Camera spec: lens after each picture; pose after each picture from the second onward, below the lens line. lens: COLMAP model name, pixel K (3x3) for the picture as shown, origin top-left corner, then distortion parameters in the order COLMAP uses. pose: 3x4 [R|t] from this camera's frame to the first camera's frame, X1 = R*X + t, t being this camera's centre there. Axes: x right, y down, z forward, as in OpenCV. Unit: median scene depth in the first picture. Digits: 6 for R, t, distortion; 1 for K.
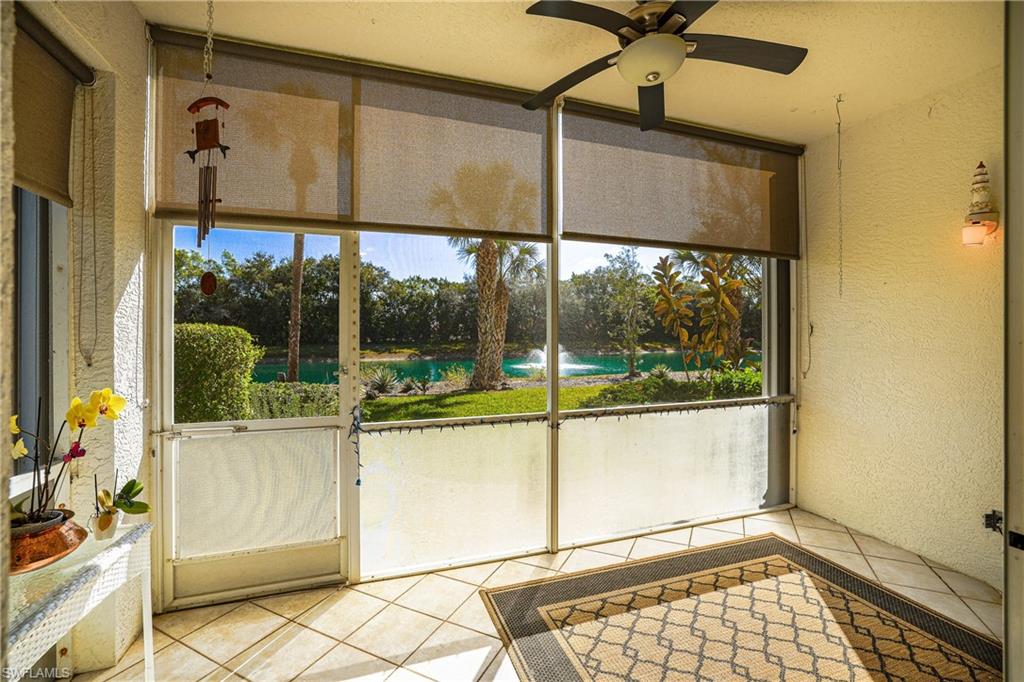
lens RADIAL K [[447.2, 0, 509.7], [0, 447.2, 333.0], [0, 0, 1]] dist [-0.041509, 0.017735]
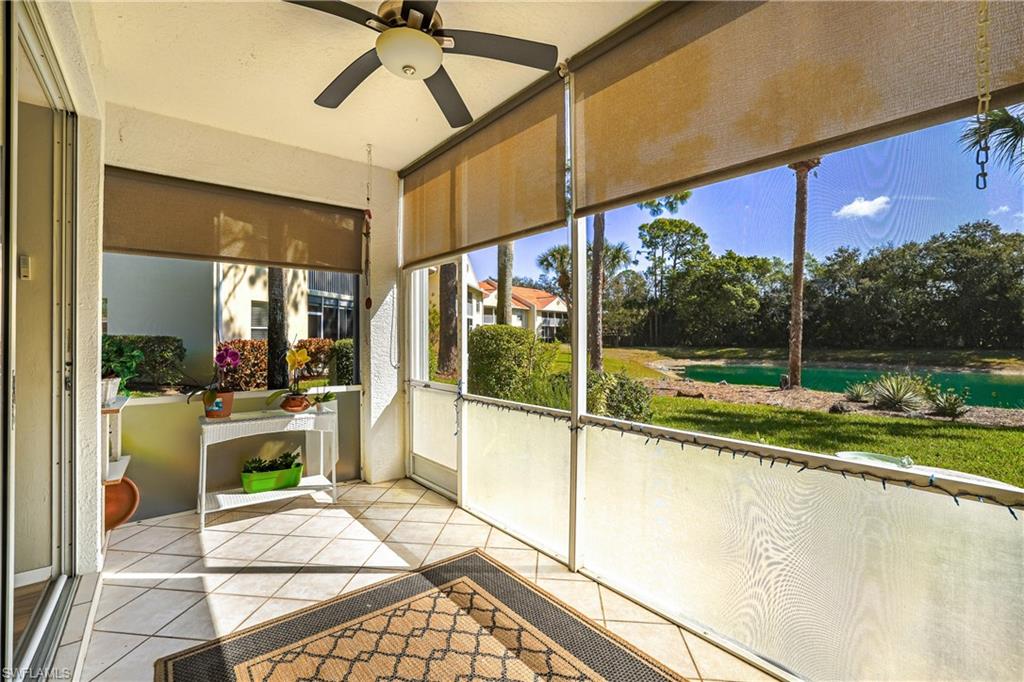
lens RADIAL K [[447.2, 0, 509.7], [0, 447.2, 333.0], [0, 0, 1]] dist [-0.041509, 0.017735]
pose [[0.344247, -0.007875, -0.938846, 0.992551], [0.002514, 0.999969, -0.007466, 0.025698], [0.938876, 0.000210, 0.344256, 0.635198]]
